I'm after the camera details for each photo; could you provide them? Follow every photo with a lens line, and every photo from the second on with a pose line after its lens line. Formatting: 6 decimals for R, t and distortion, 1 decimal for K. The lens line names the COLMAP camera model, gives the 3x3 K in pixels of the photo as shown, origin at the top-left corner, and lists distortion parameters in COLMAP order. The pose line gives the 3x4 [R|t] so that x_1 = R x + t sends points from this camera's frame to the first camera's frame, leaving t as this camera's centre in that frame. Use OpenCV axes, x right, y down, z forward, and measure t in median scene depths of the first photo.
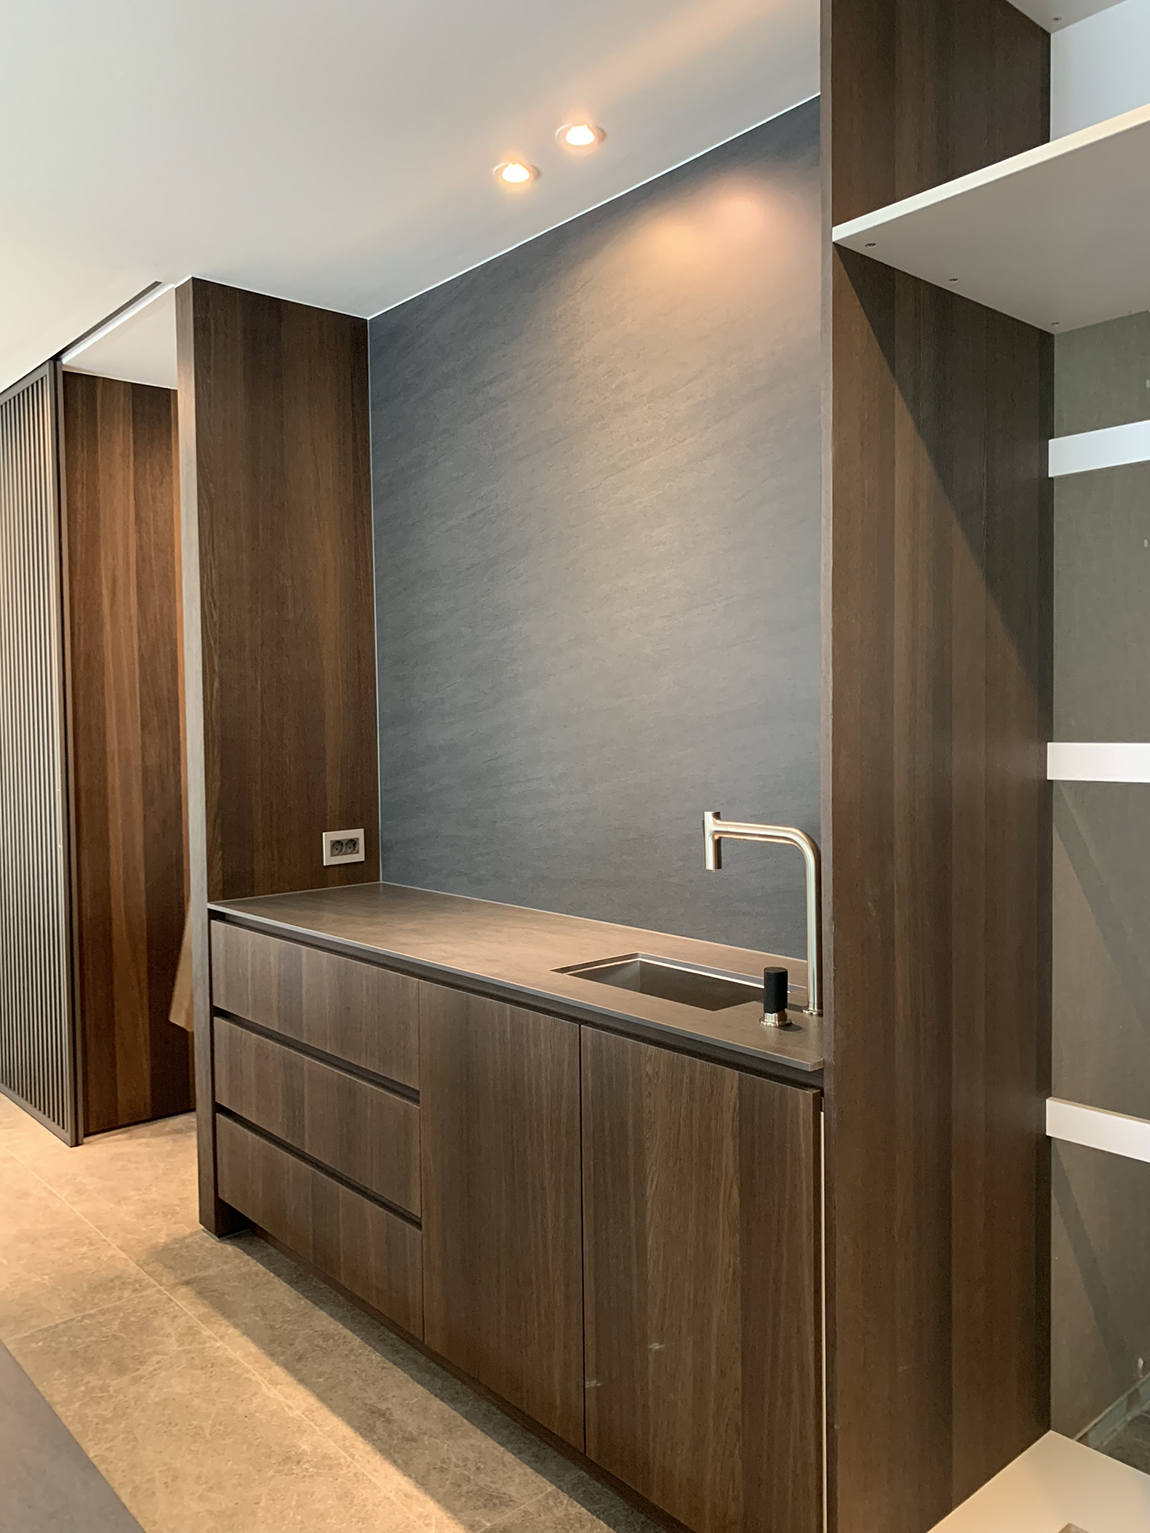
lens RADIAL K [[1168.4, 0, 599.9], [0, 1168.4, 773.1], [0, 0, 1]] dist [0.018057, -0.024976]
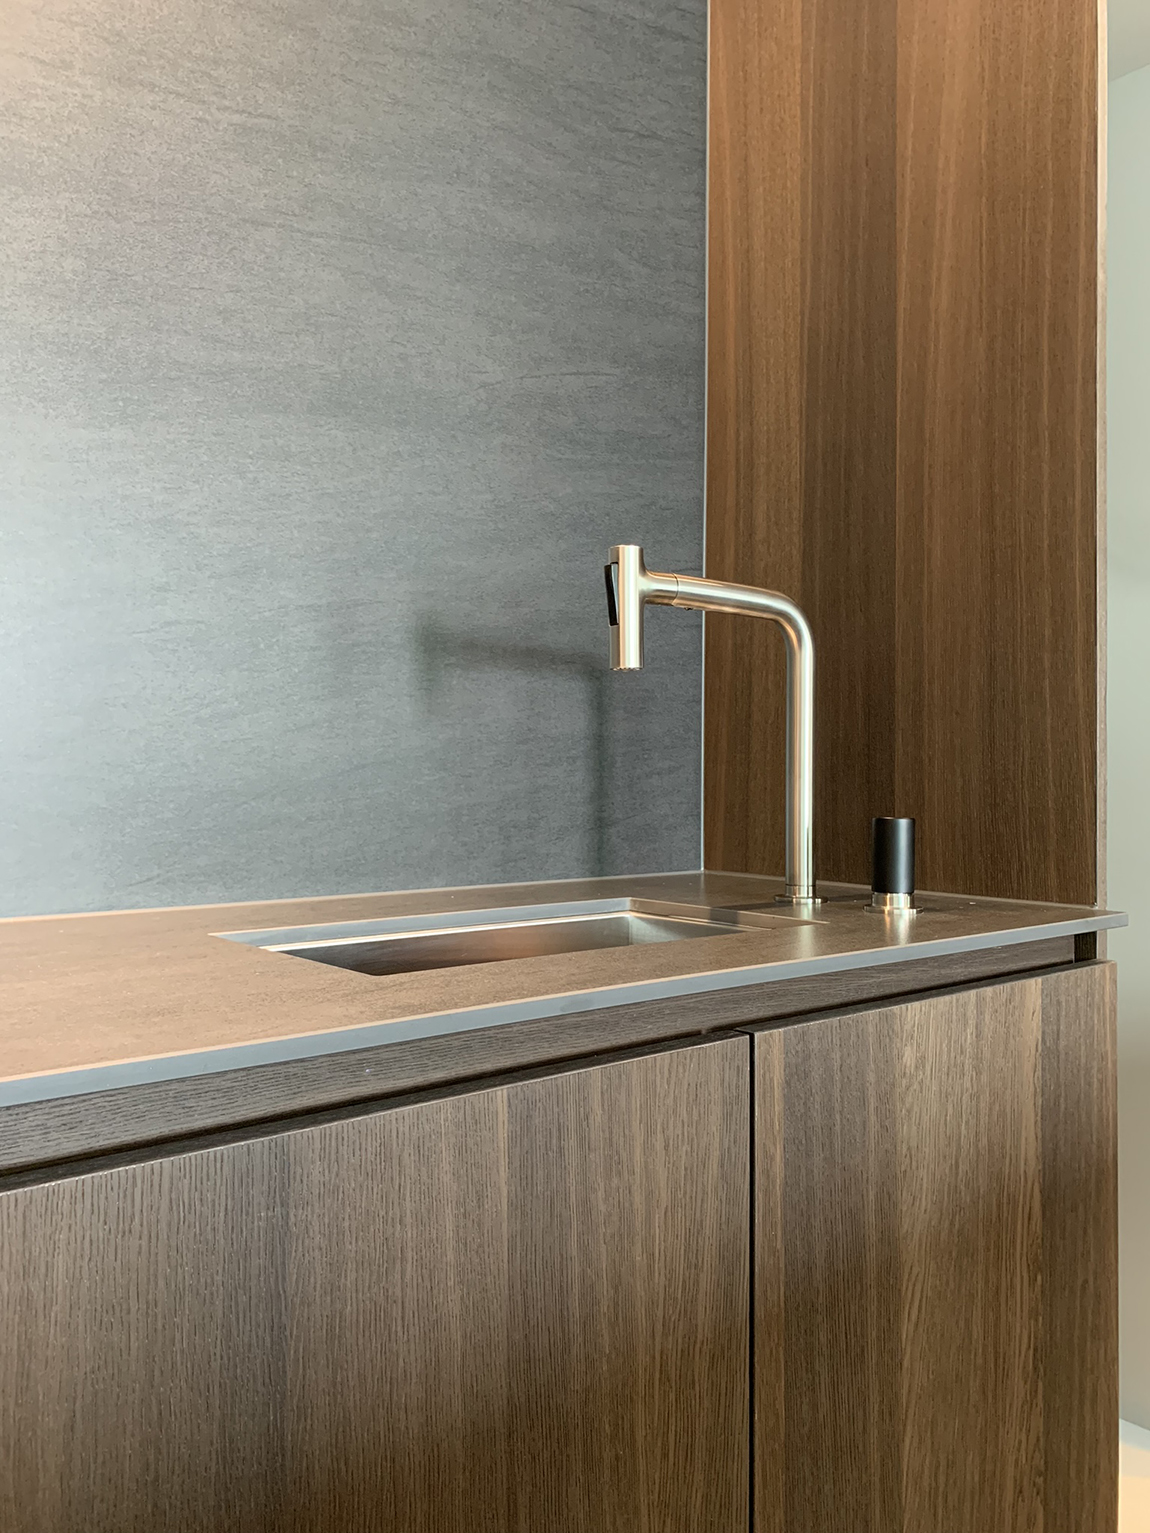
lens RADIAL K [[1168.4, 0, 578.6], [0, 1168.4, 766.5], [0, 0, 1]] dist [0.018057, -0.024976]
pose [[0.030575, 0.016967, 0.999388, -0.320421], [0.037772, 0.999122, -0.018118, 0.109480], [-0.998819, 0.038303, 0.029907, 0.847440]]
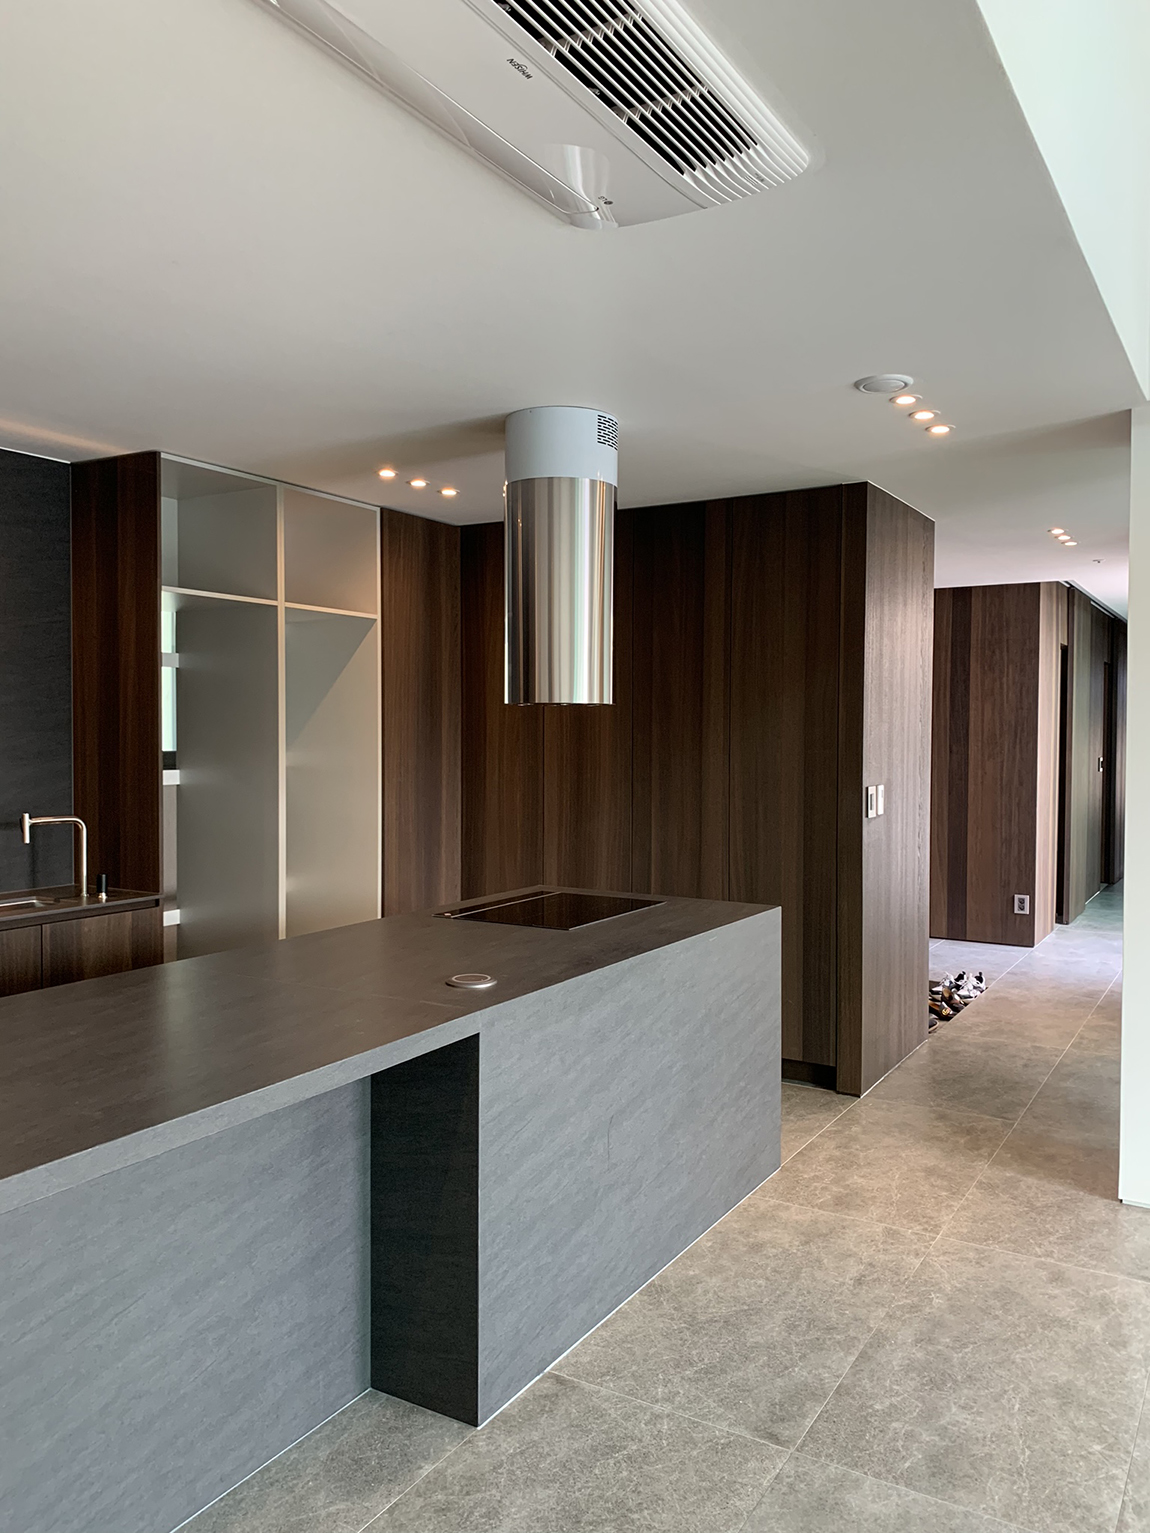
lens RADIAL K [[1168.4, 0, 579.5], [0, 1168.4, 758.6], [0, 0, 1]] dist [0.018057, -0.024976]
pose [[-0.285988, -0.013062, 0.958144, -1.753008], [0.044064, 0.998670, 0.026767, -0.061508], [-0.957220, 0.049875, -0.285032, 0.554957]]
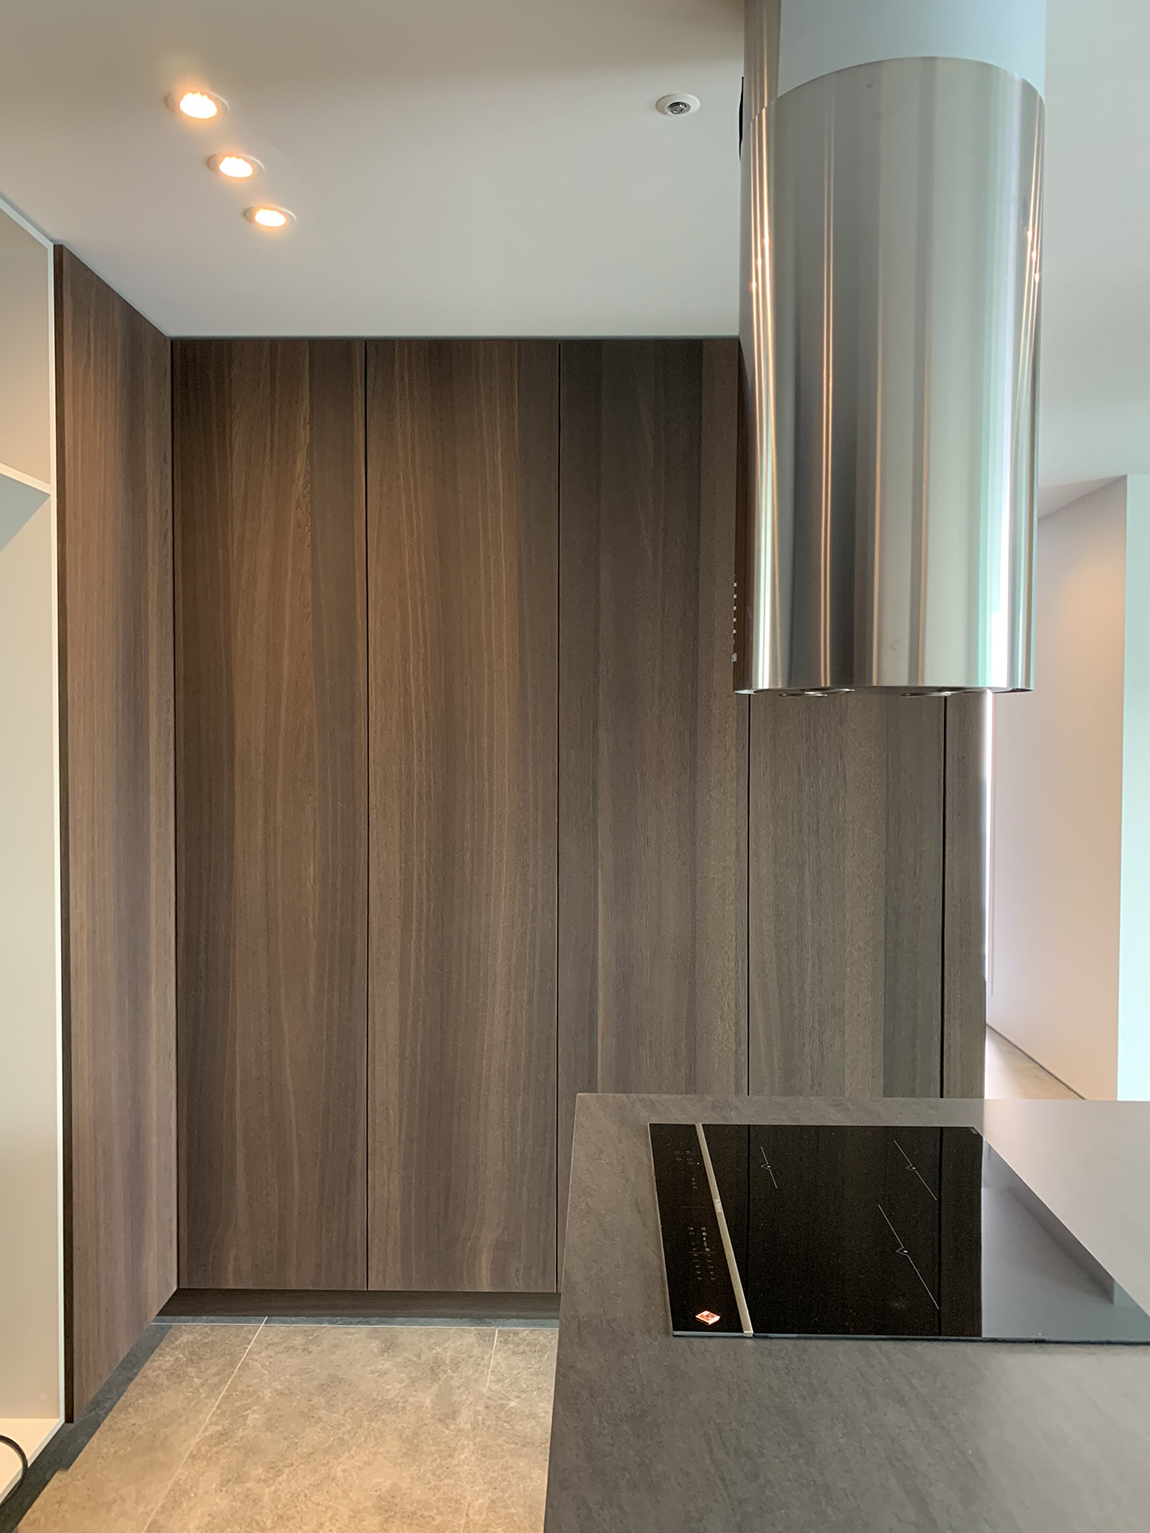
lens RADIAL K [[1168.4, 0, 576.0], [0, 1168.4, 750.0], [0, 0, 1]] dist [0.018057, -0.024976]
pose [[-0.725964, -0.001951, 0.687730, -0.527514], [0.038872, 0.998281, 0.043865, -0.096392], [-0.686633, 0.058578, -0.724640, 0.694970]]
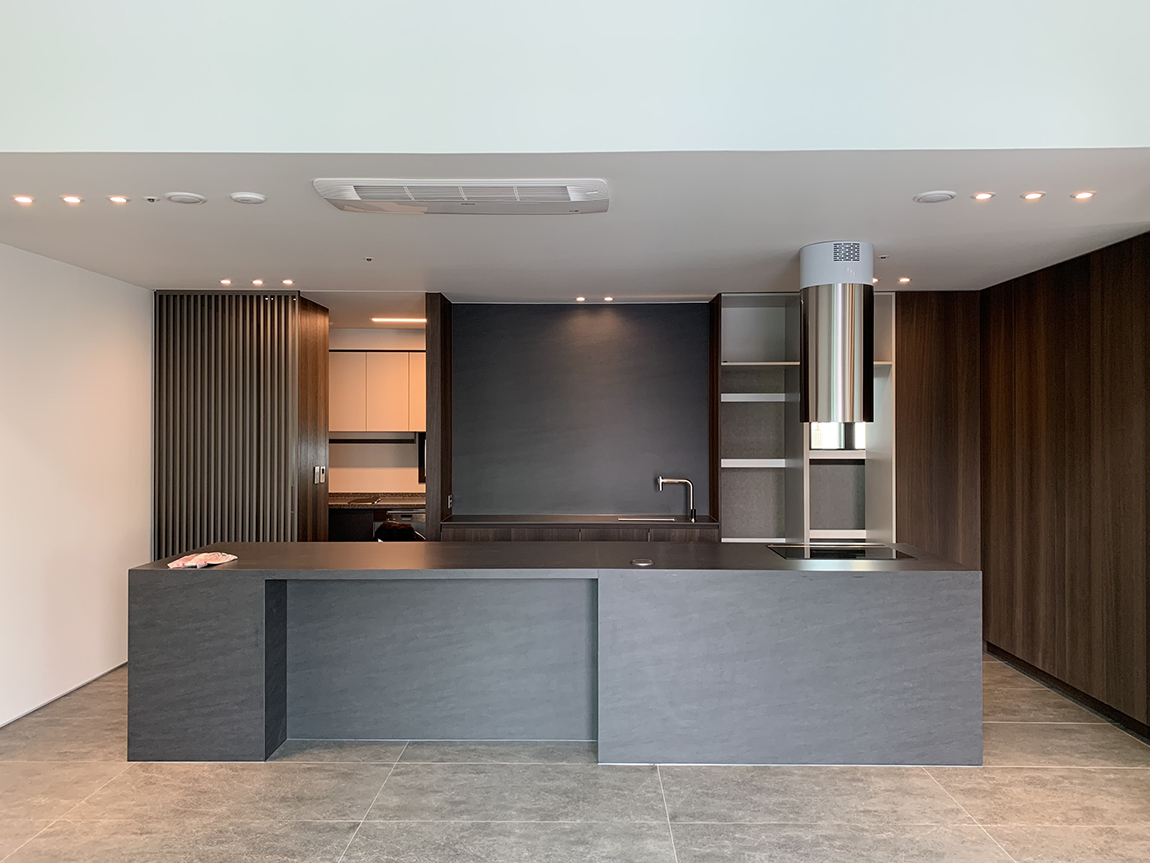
lens RADIAL K [[876.5, 0, 583.6], [0, 876.5, 422.5], [0, 0, 1]] dist [0.018057, -0.024976]
pose [[0.682251, 0.015134, 0.730962, -2.000444], [0.025941, 0.998655, -0.044889, -0.022463], [-0.730658, 0.049587, 0.680941, -0.789965]]
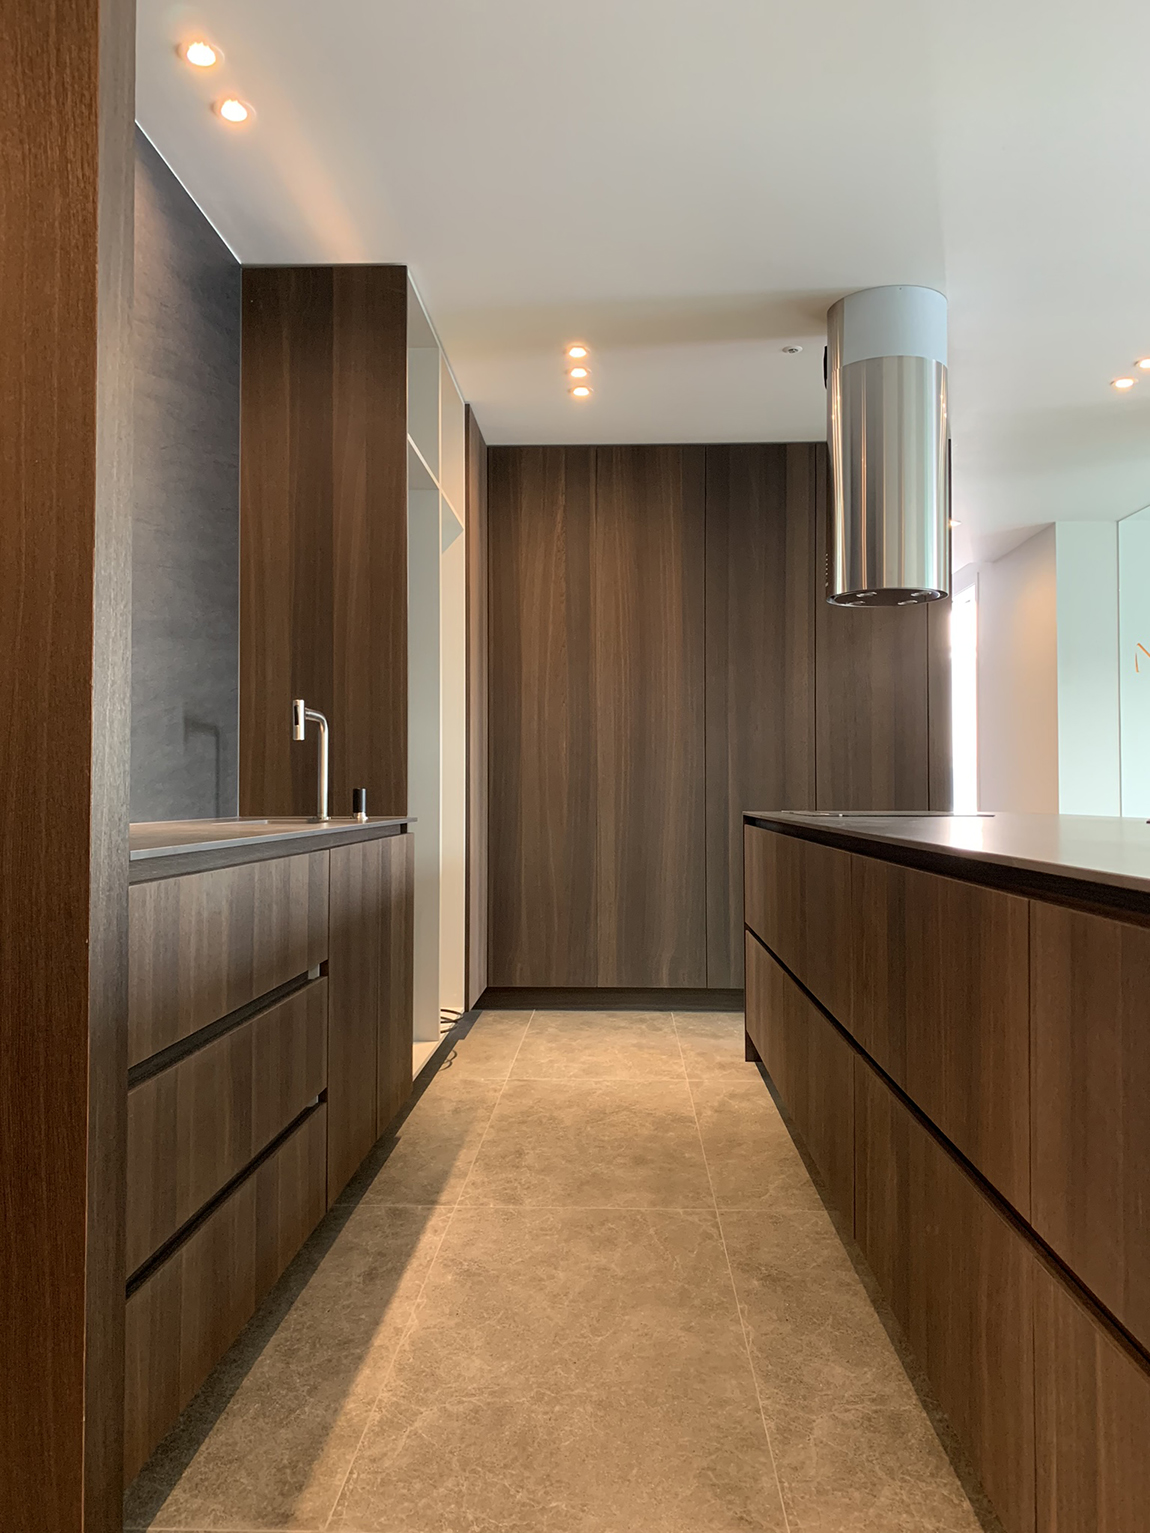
lens RADIAL K [[1168.4, 0, 564.9], [0, 1168.4, 771.1], [0, 0, 1]] dist [0.018057, -0.024976]
pose [[-0.709024, 0.026875, 0.704672, -0.995146], [0.042845, 0.999069, 0.005007, 0.108791], [-0.703882, 0.033742, -0.709515, 1.527259]]
